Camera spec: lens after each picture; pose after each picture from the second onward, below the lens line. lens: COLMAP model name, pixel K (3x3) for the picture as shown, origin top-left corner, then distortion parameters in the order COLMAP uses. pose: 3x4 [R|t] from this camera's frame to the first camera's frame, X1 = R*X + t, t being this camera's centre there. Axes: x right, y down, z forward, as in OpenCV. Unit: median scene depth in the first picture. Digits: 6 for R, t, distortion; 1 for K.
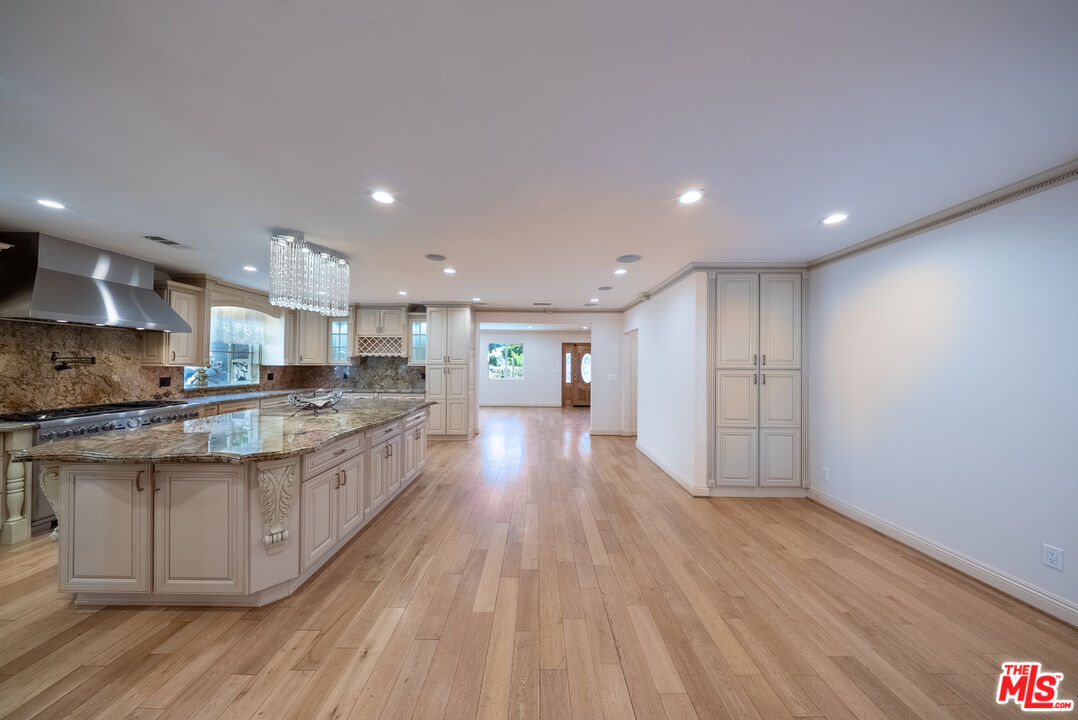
lens RADIAL K [[316.2, 0, 539.0], [0, 316.2, 360.0], [0, 0, 1]] dist [-0.001533, -0.000096]
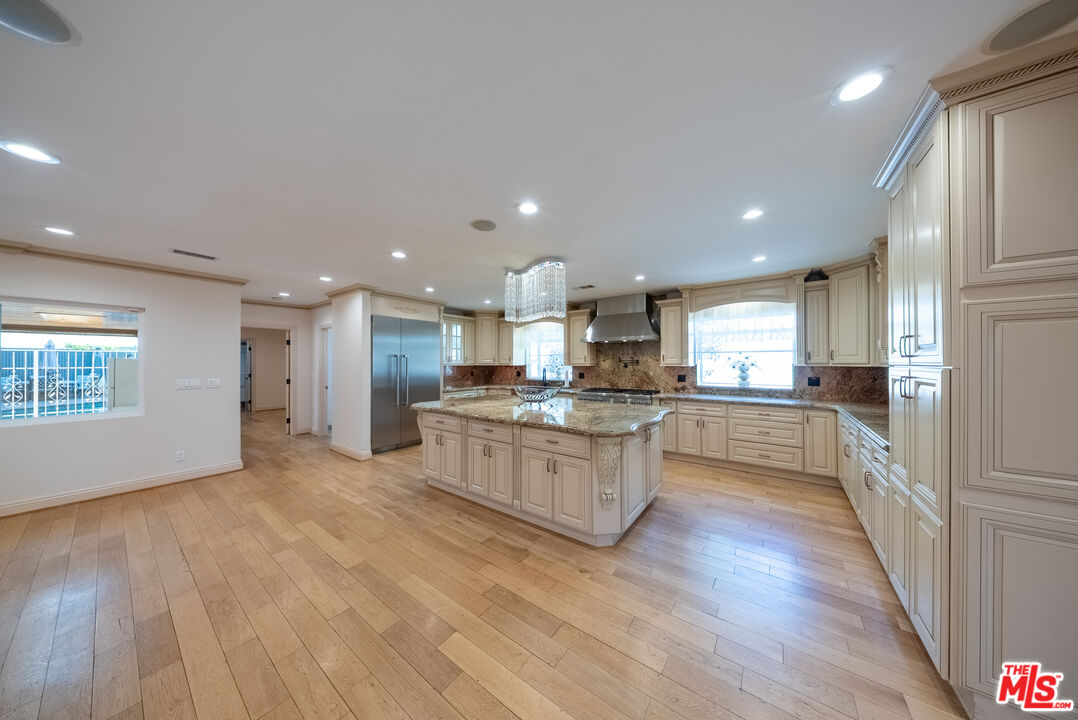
lens RADIAL K [[321.9, 0, 539.0], [0, 321.9, 360.0], [0, 0, 1]] dist [0.006899, -0.003991]
pose [[-0.598268, -0.011165, -0.801218, 0.210900], [0.008683, 0.999754, -0.020416, 0.020025], [0.801249, -0.019171, -0.598024, 1.492489]]
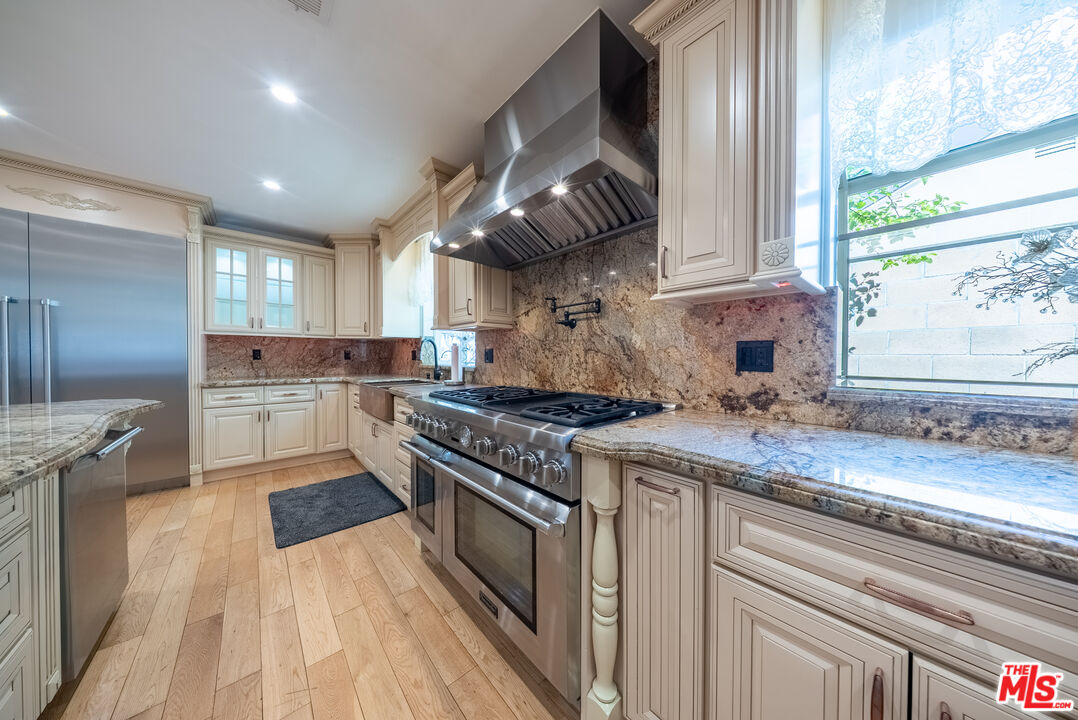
lens RADIAL K [[321.9, 0, 539.0], [0, 321.9, 360.0], [0, 0, 1]] dist [0.006899, -0.003991]
pose [[-0.753942, -0.006781, -0.656905, -0.946326], [-0.002415, 0.999969, -0.007551, 0.086301], [0.656936, -0.004107, -0.753935, 1.243780]]
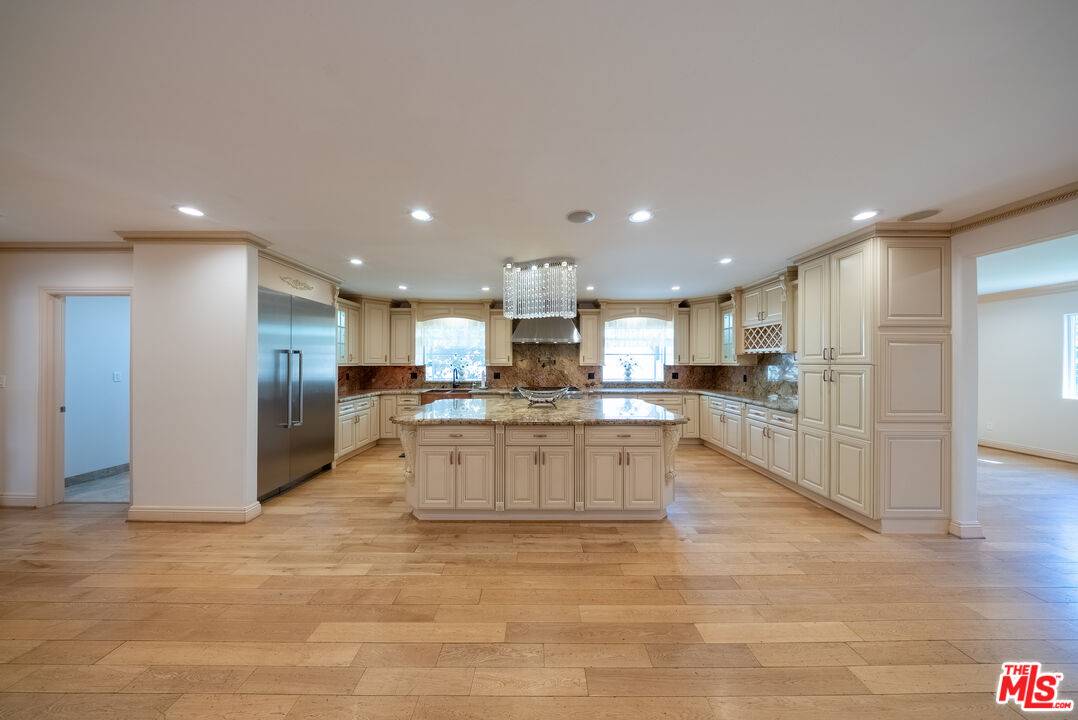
lens RADIAL K [[321.9, 0, 539.0], [0, 321.9, 360.0], [0, 0, 1]] dist [0.006899, -0.003991]
pose [[-0.002565, -0.014543, -0.999891, 0.396290], [0.012789, 0.999812, -0.014575, 0.015026], [0.999915, -0.012825, -0.002379, 0.858777]]
